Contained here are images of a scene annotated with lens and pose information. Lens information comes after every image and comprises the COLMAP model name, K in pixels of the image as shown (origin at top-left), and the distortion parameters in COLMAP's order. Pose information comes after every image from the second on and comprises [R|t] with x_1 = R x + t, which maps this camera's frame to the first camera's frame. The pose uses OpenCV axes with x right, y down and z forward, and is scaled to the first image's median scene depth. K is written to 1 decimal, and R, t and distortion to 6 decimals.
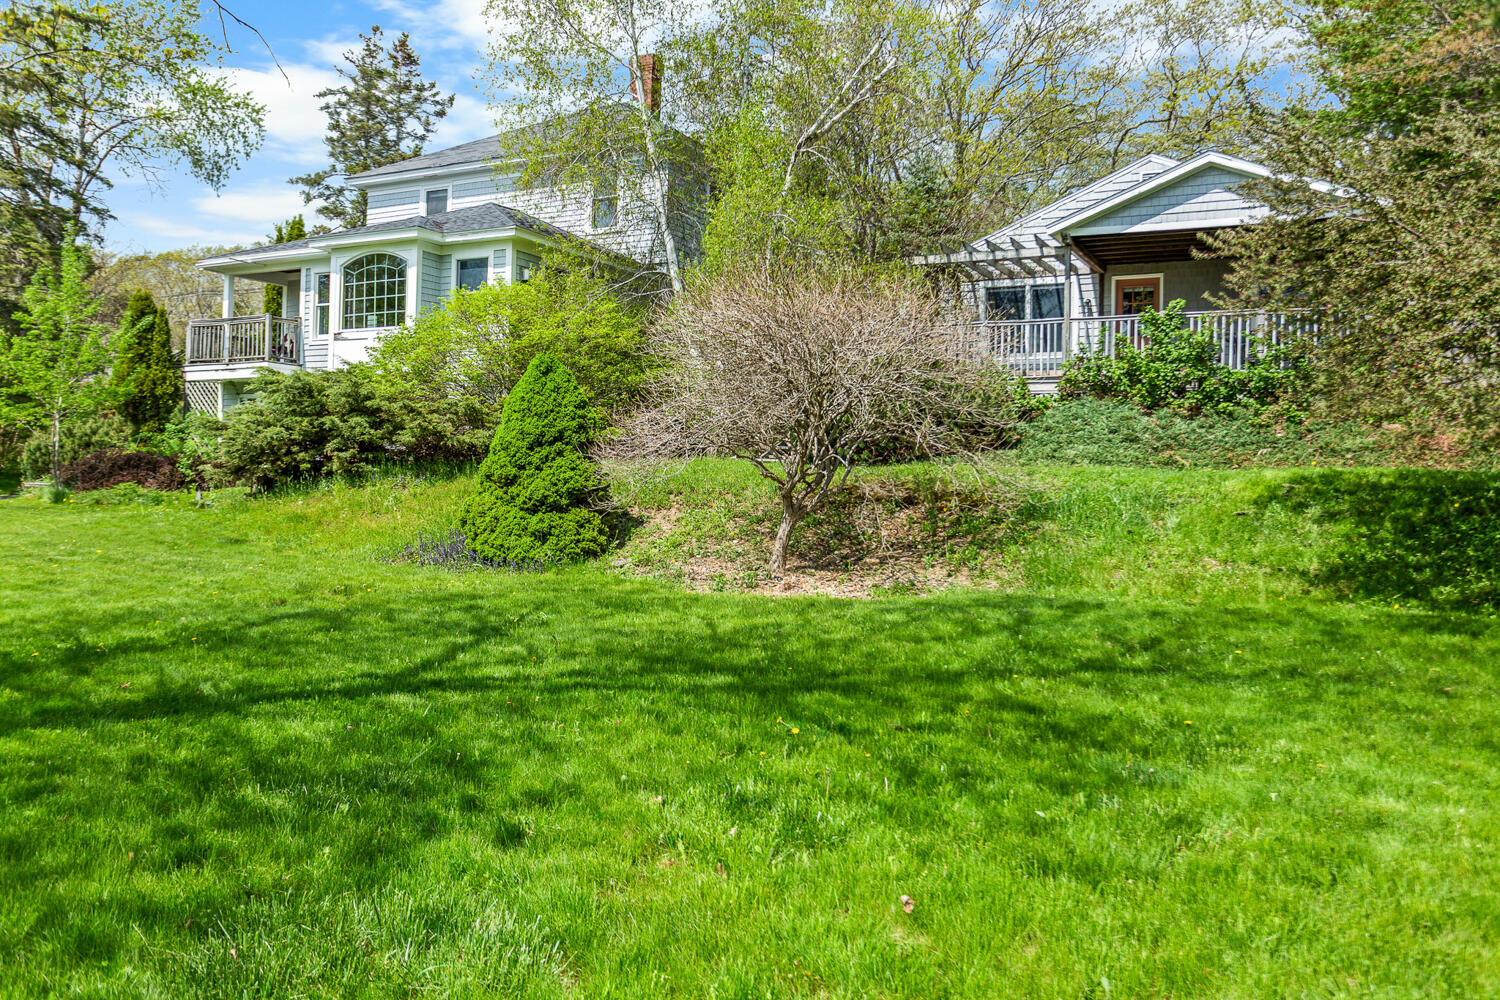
lens RADIAL K [[1084.8, 0, 750.7], [0, 1084.8, 450.5], [0, 0, 1]] dist [-0.059203, 0.052161]
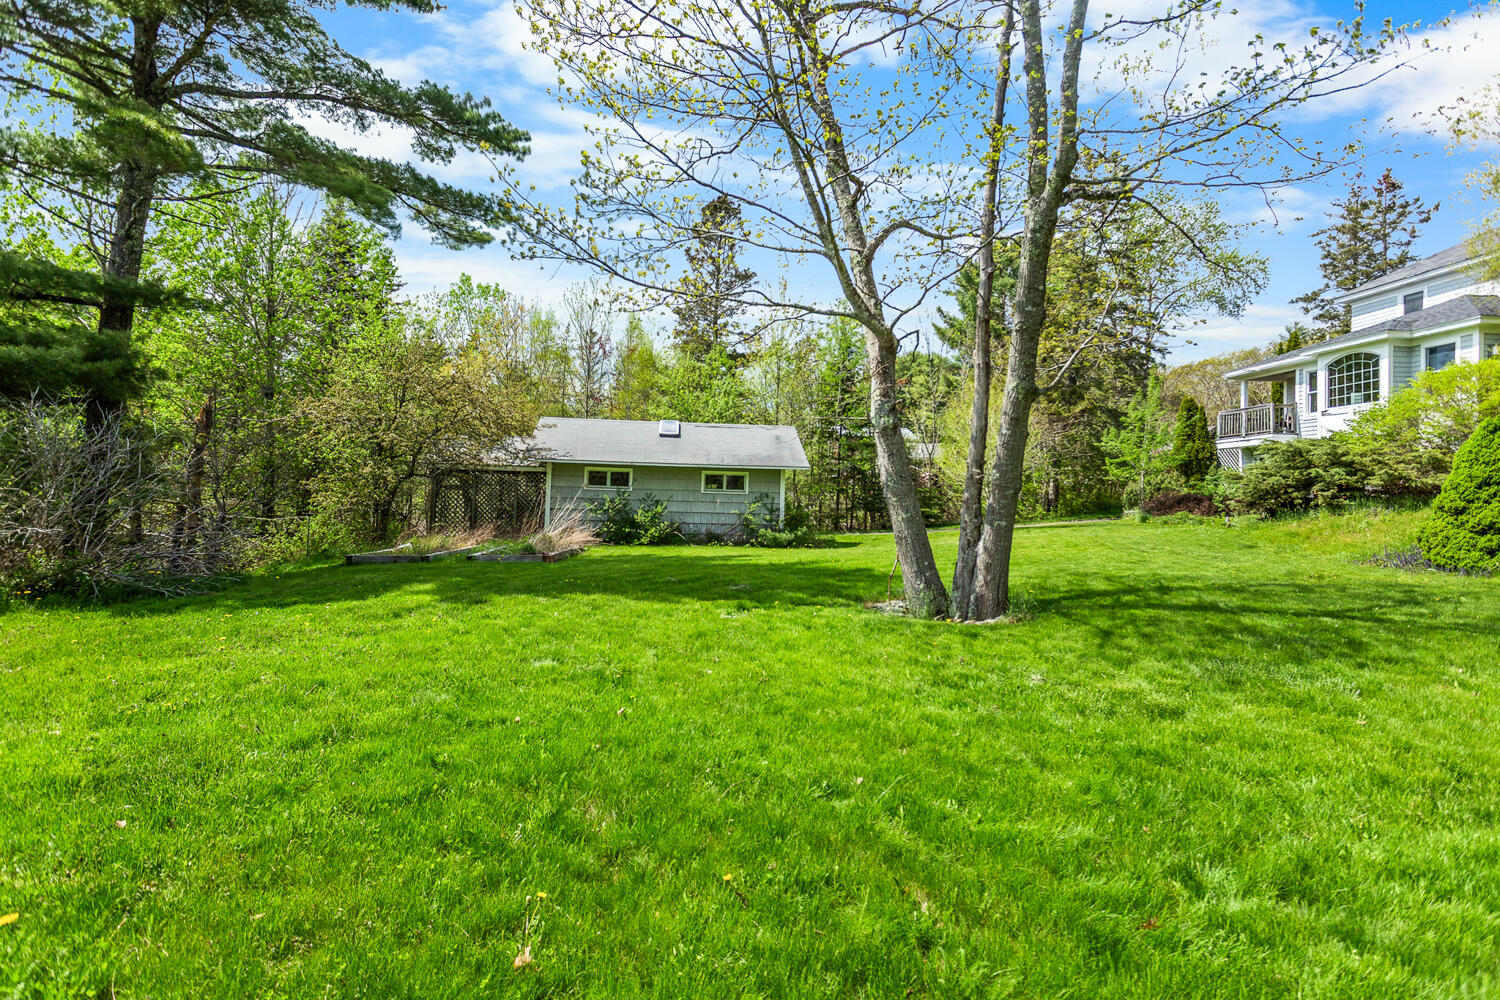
lens RADIAL K [[727.2, 0, 768.2], [0, 727.2, 485.9], [0, 0, 1]] dist [0.000522, 0.000087]
pose [[0.501894, -0.021863, -0.864653, 0.095923], [0.015632, 0.999746, -0.016205, -0.002224], [0.864788, -0.005383, 0.502108, -0.164913]]
